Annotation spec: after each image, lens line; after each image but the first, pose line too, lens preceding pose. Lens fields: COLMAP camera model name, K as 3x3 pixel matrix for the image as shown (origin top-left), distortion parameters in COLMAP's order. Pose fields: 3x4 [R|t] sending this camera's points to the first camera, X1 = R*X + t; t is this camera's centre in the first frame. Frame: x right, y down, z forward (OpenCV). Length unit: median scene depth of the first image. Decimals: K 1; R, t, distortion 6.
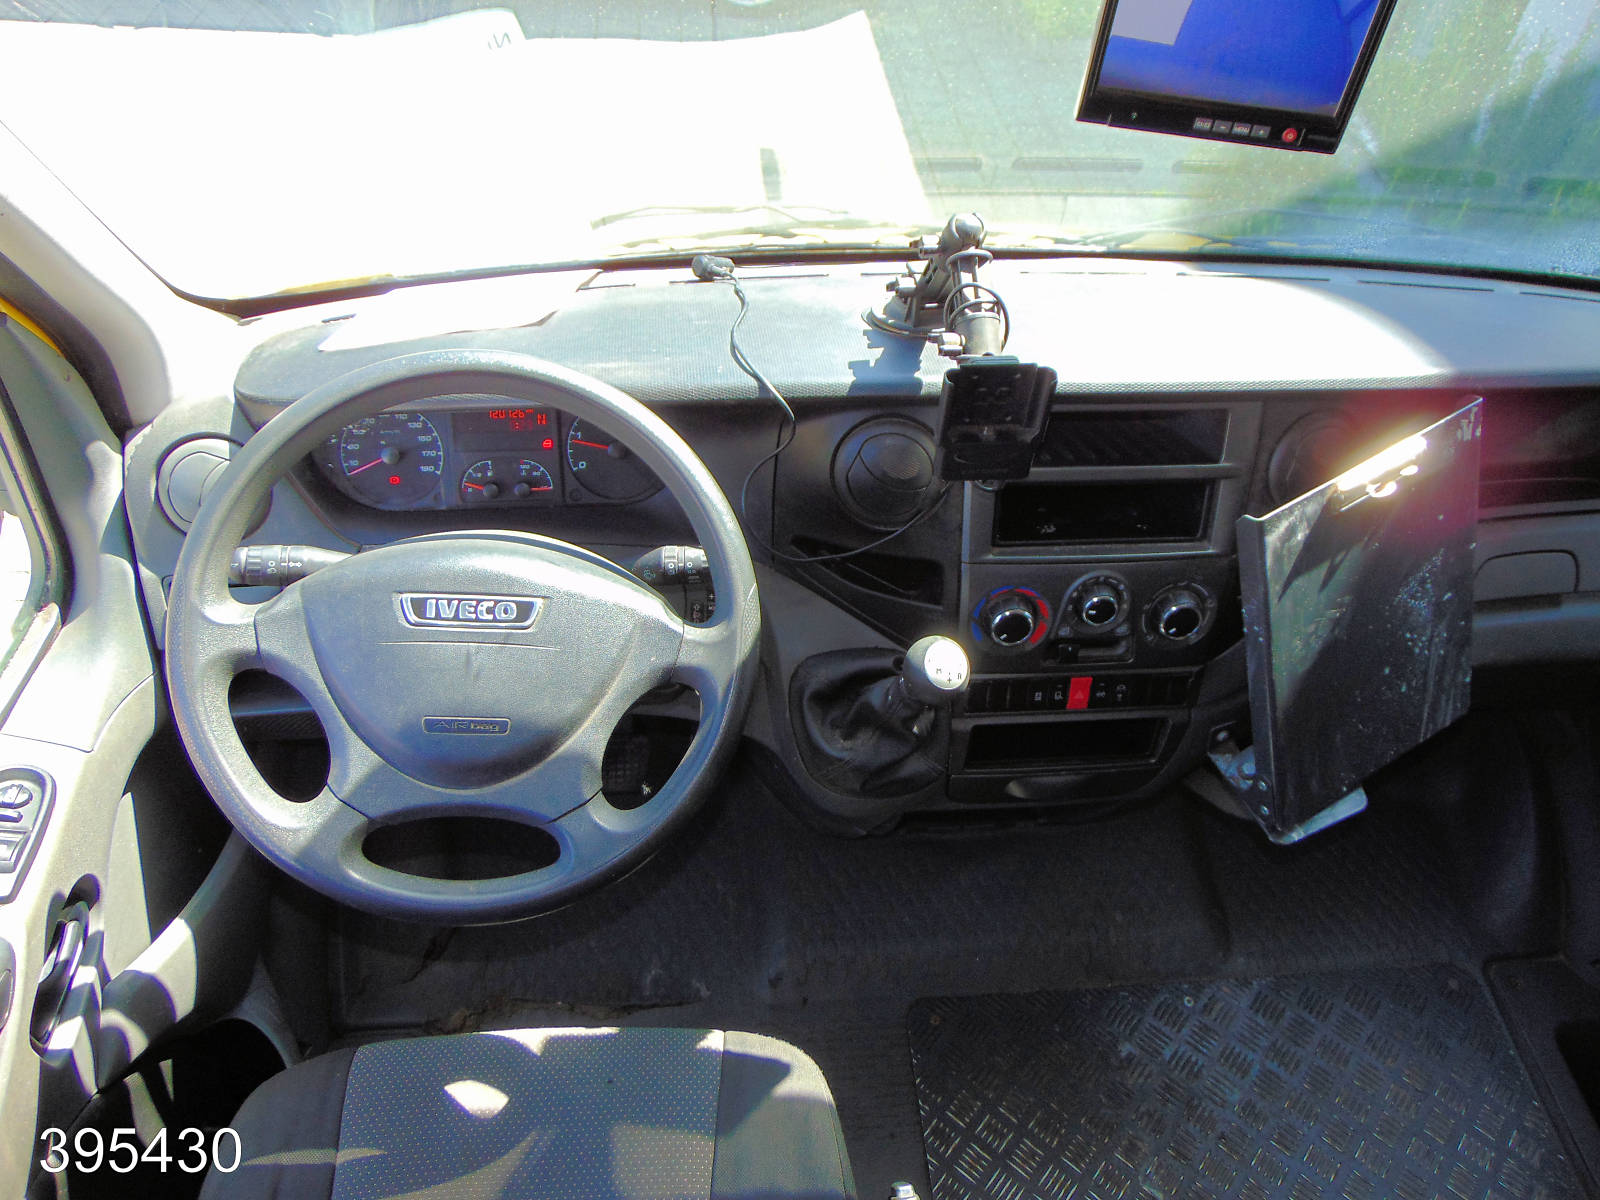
lens RADIAL K [[1184.8, 0, 800.0], [0, 1184.8, 600.0], [0, 0, 1]] dist [-0.041903, 0.079810]
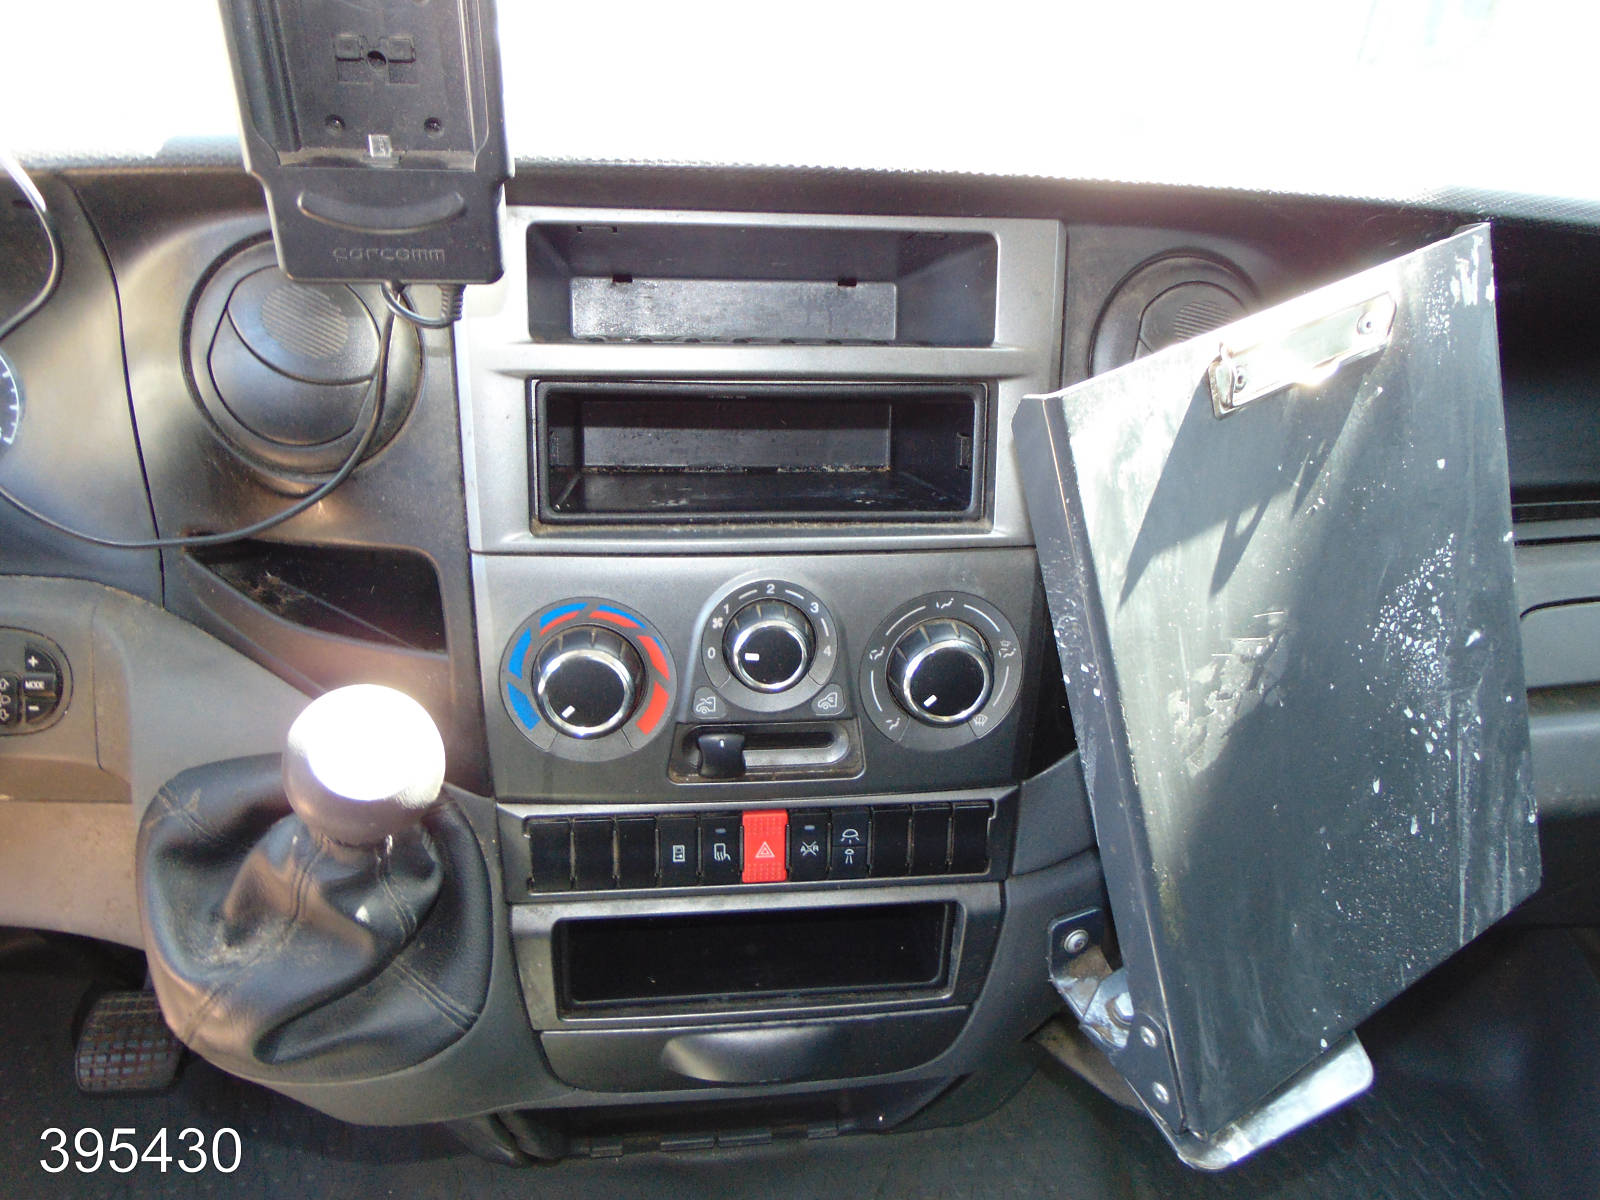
lens RADIAL K [[1184.8, 0, 800.0], [0, 1184.8, 600.0], [0, 0, 1]] dist [-0.041903, 0.079810]
pose [[0.999612, -0.010756, 0.025681, 0.242780], [0.016534, 0.971444, -0.236694, 0.097191], [-0.022402, 0.237027, 0.971245, 0.503181]]
